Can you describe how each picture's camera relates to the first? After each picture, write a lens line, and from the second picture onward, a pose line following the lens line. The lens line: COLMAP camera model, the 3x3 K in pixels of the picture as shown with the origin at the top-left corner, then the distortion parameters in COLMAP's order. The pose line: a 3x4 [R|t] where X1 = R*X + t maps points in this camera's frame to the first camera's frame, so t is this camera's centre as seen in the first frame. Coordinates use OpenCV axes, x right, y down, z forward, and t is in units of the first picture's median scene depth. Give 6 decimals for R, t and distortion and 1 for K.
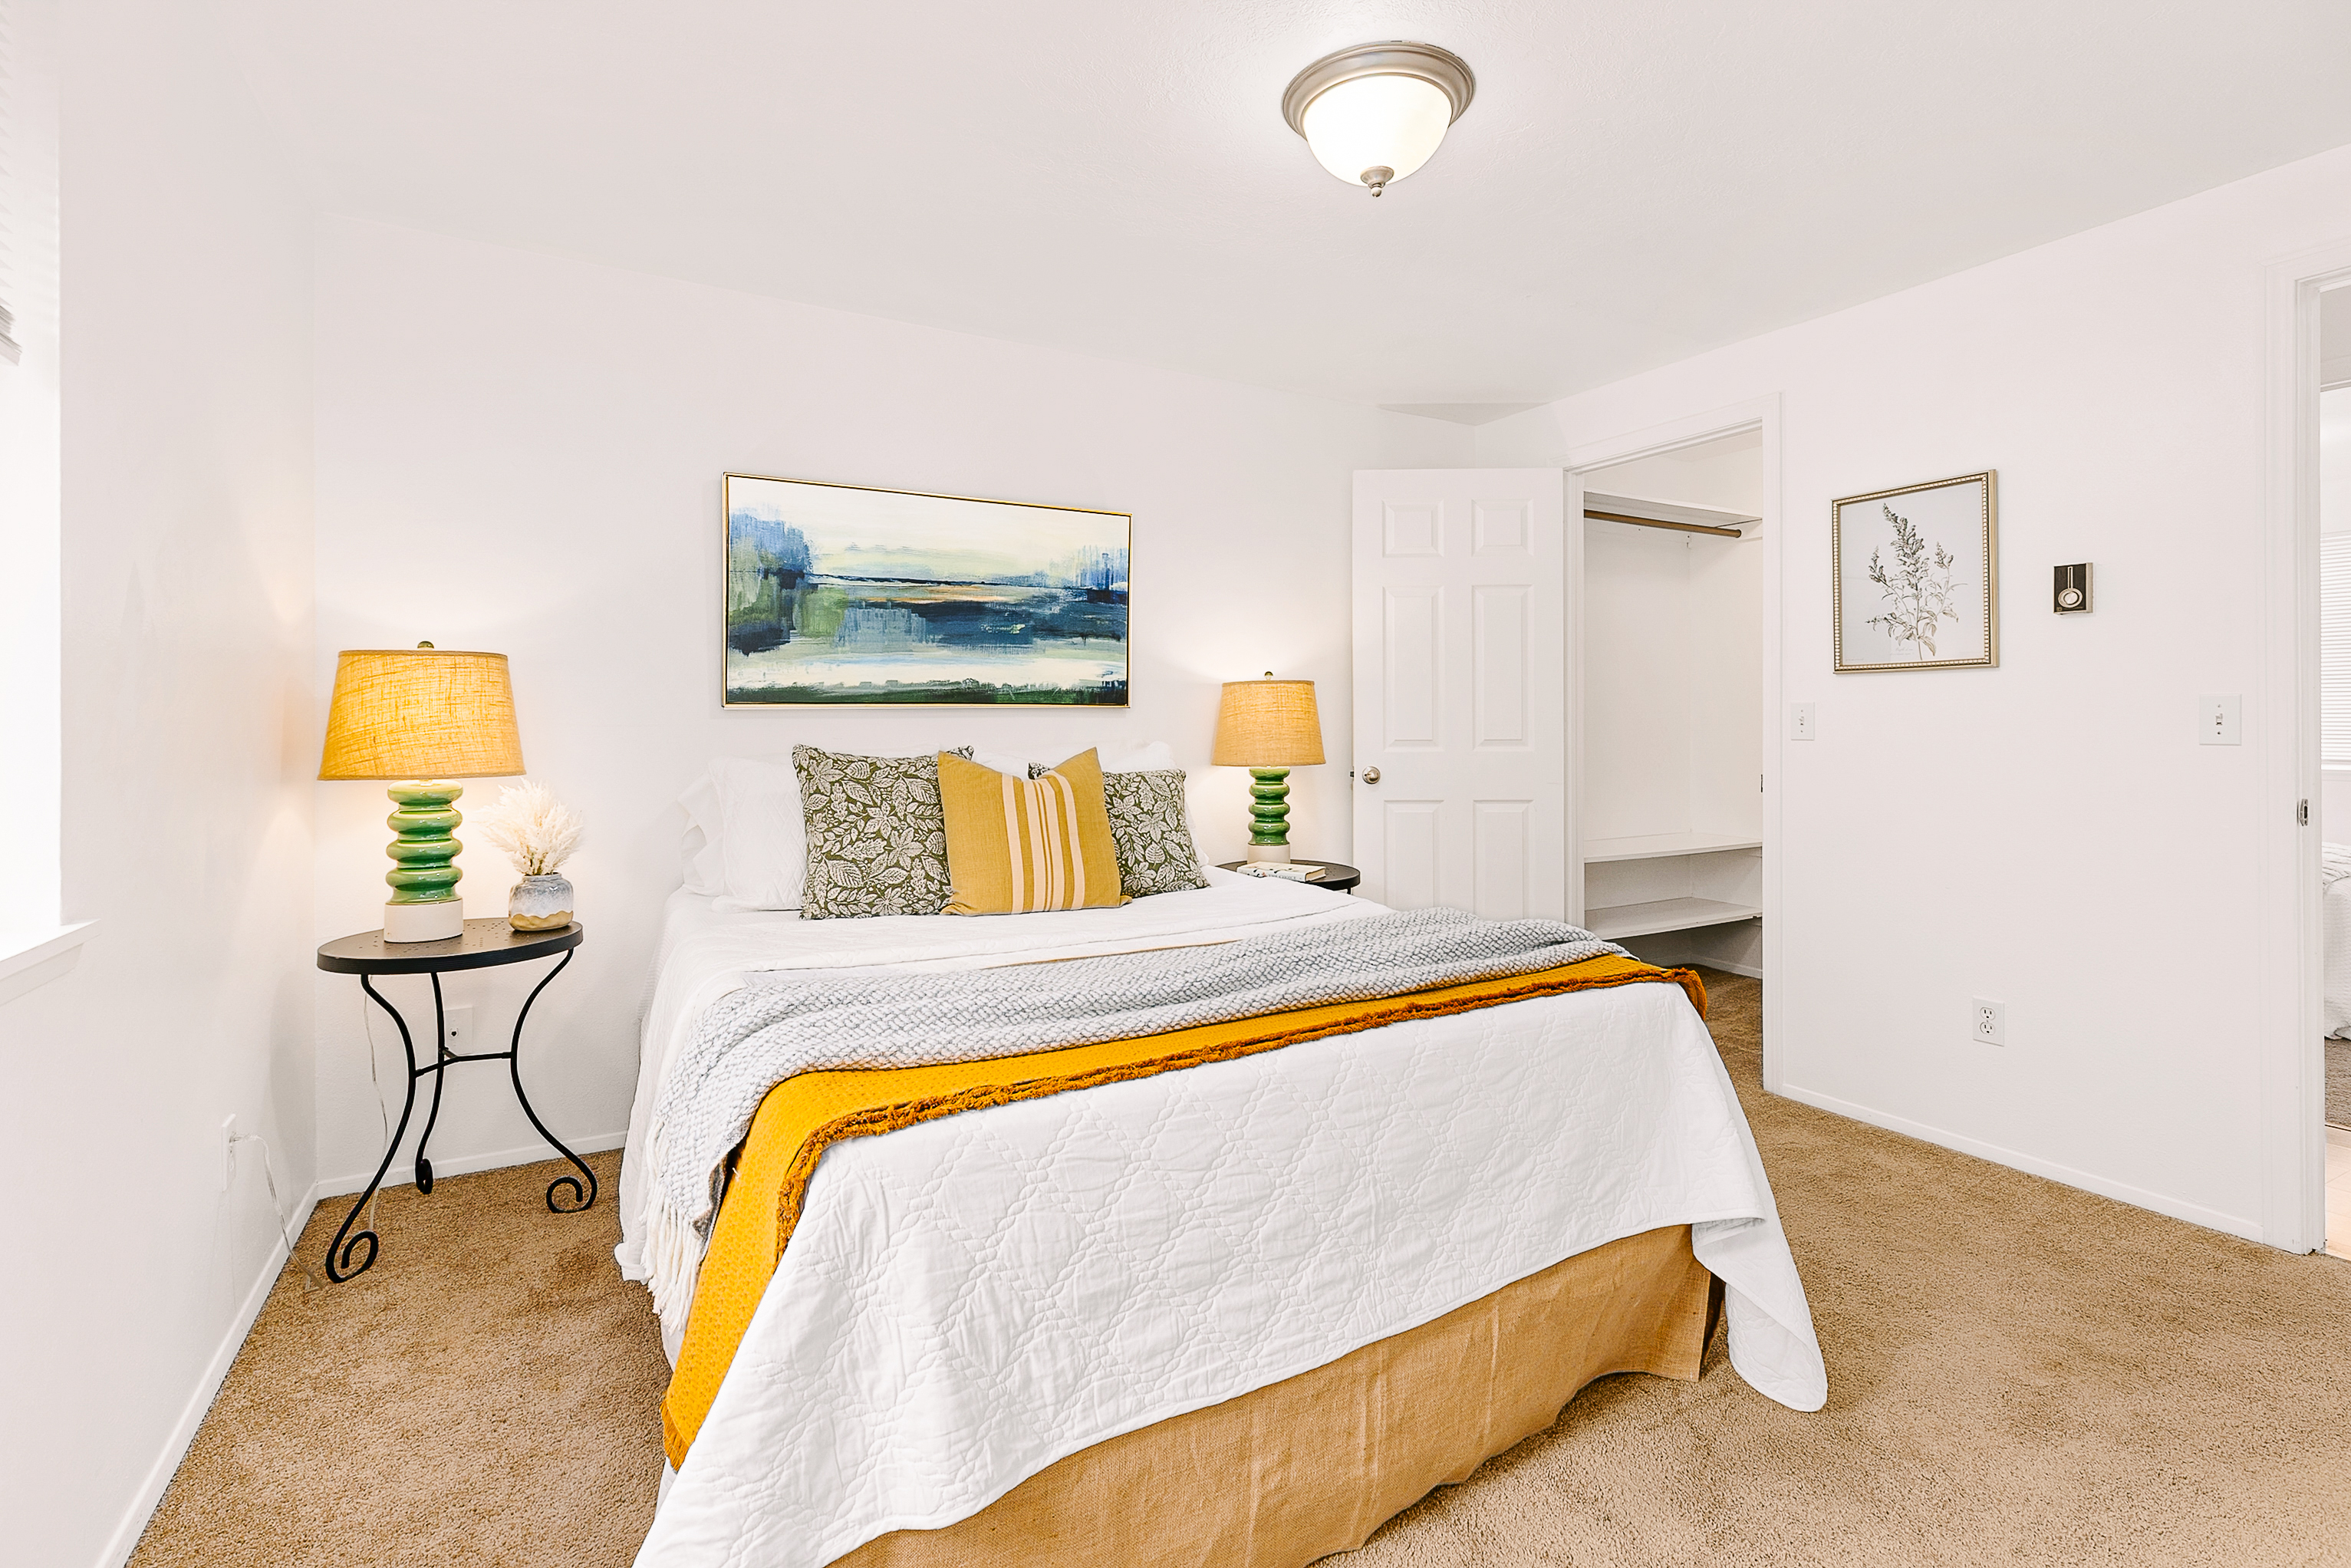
lens RADIAL K [[1042.3, 0, 1140.2], [0, 1042.3, 715.3], [0, 0, 1]] dist [0.001013, -0.000316]
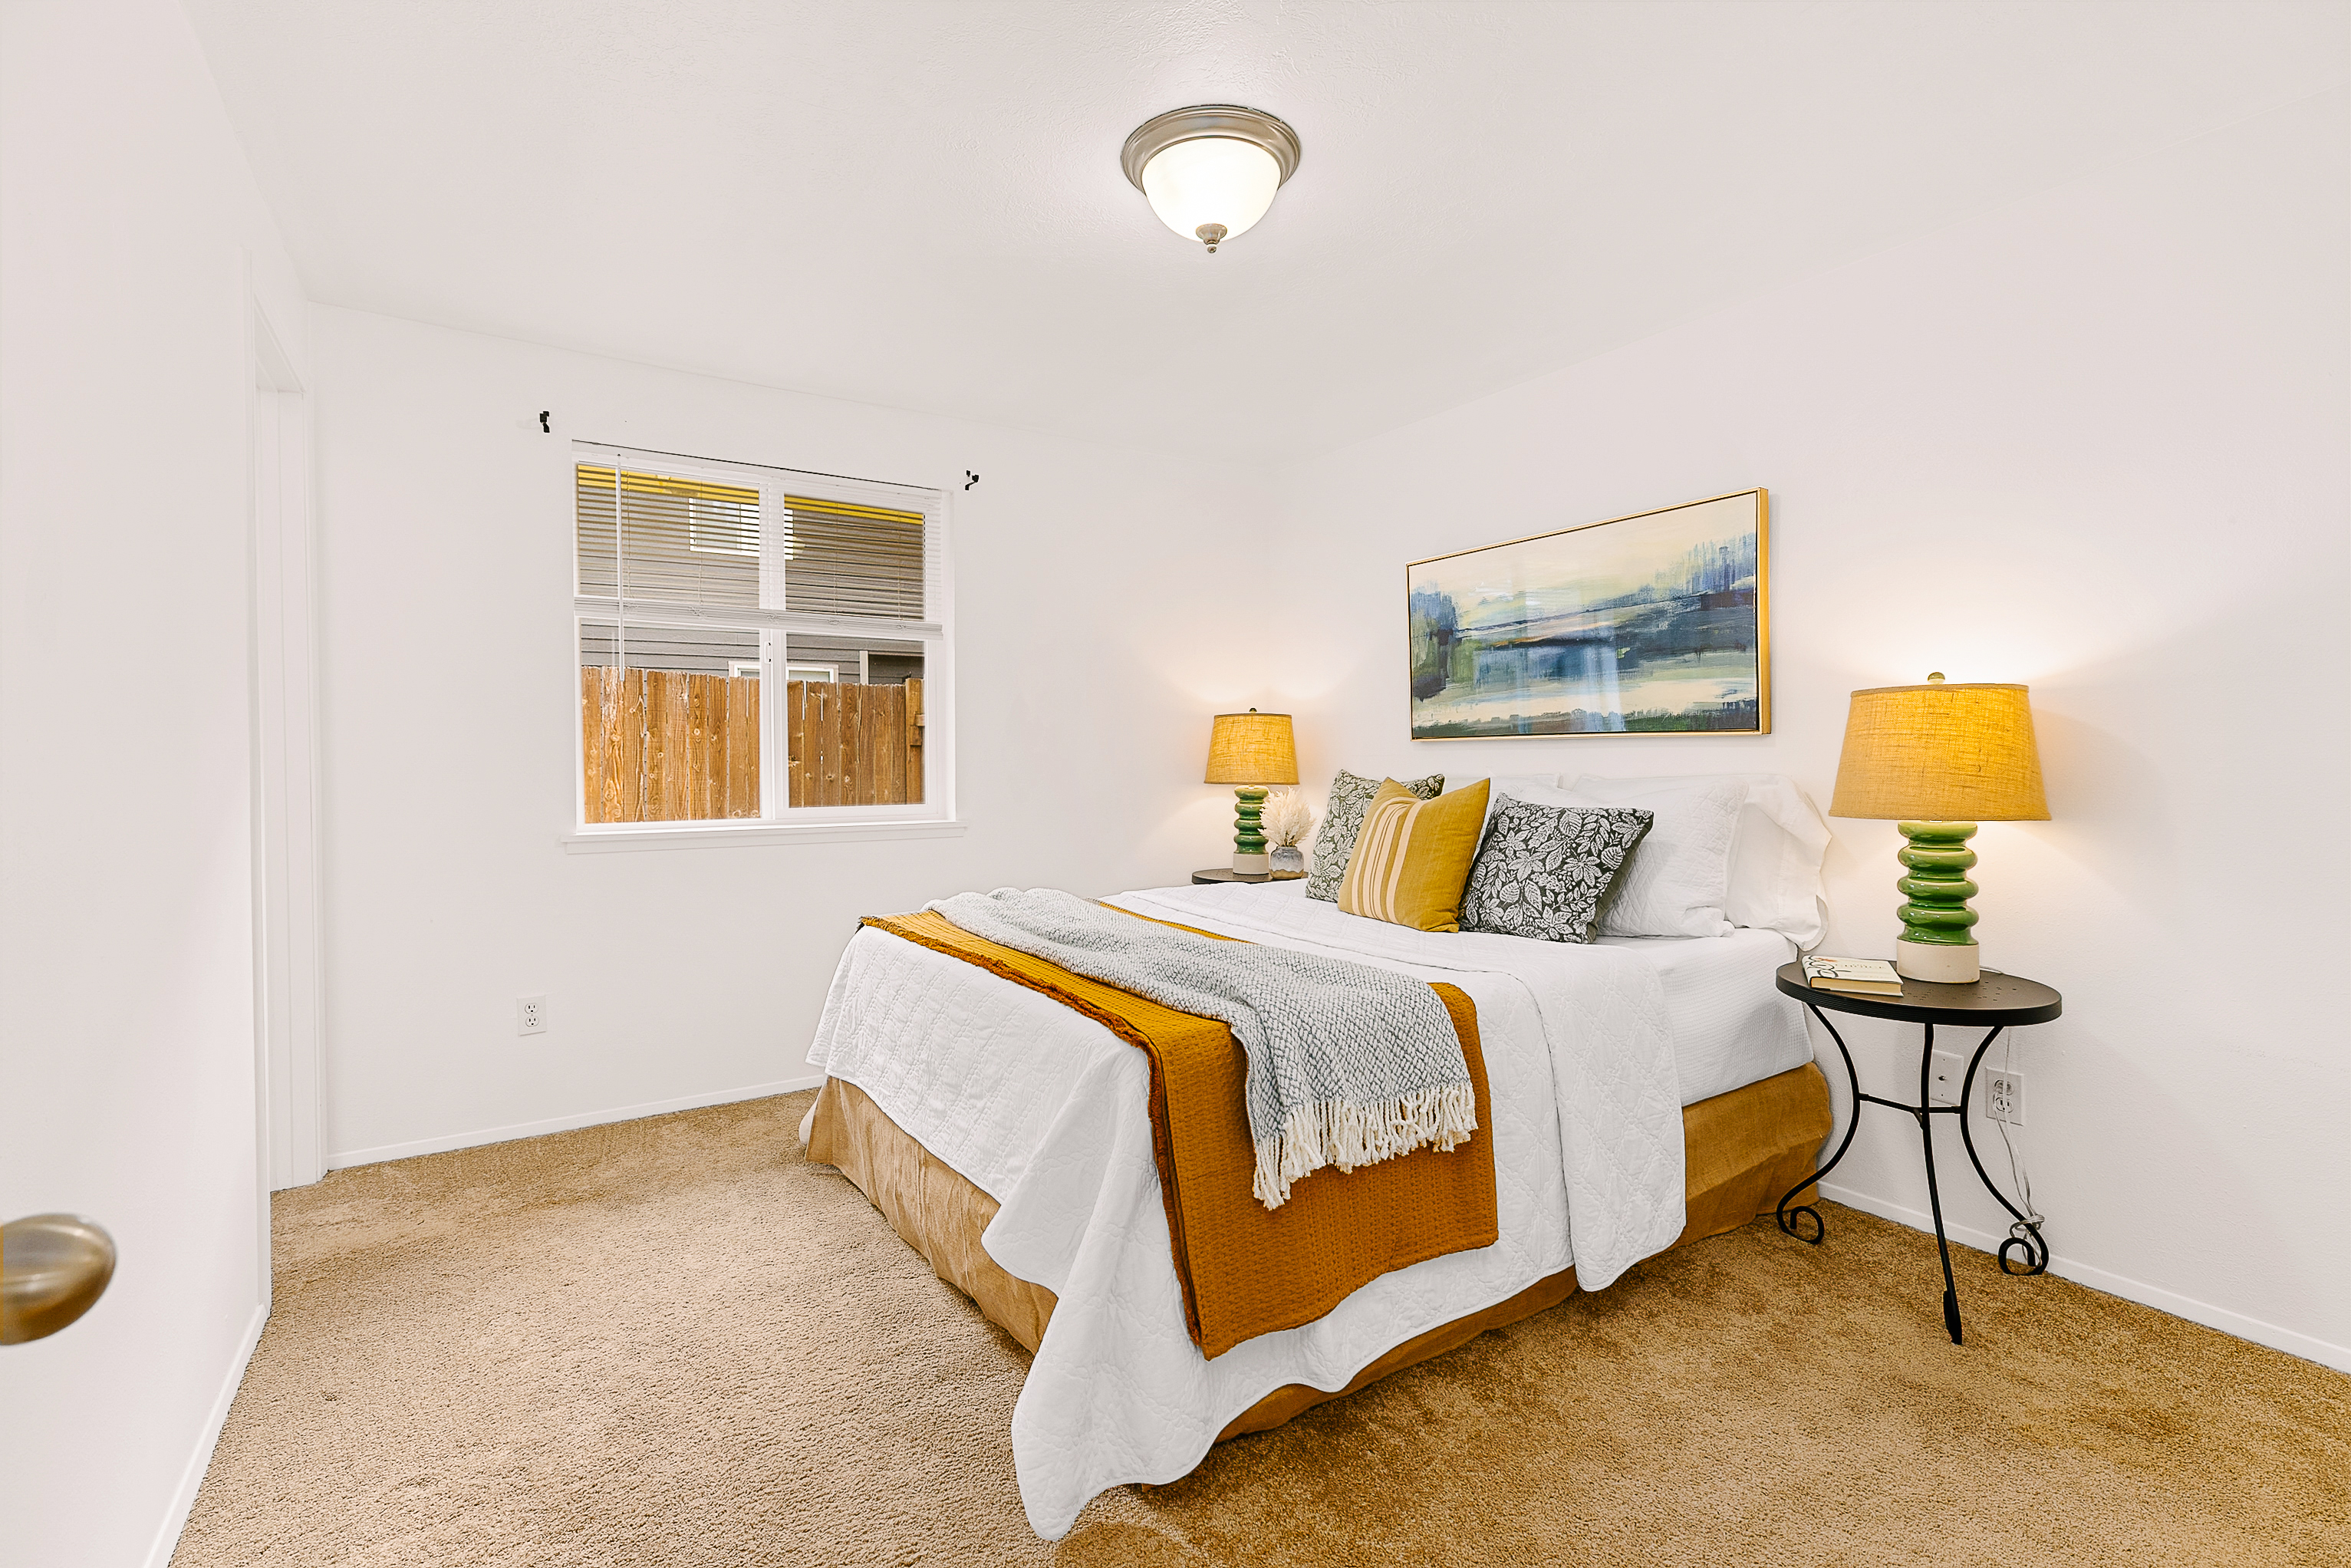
lens RADIAL K [[1042.3, 0, 1140.2], [0, 1042.3, 715.3], [0, 0, 1]] dist [0.001013, -0.000316]
pose [[0.053014, -0.040776, -0.997761, 0.835076], [-0.000338, 0.999165, -0.040851, 0.011506], [0.998594, 0.002503, 0.052955, 0.554082]]
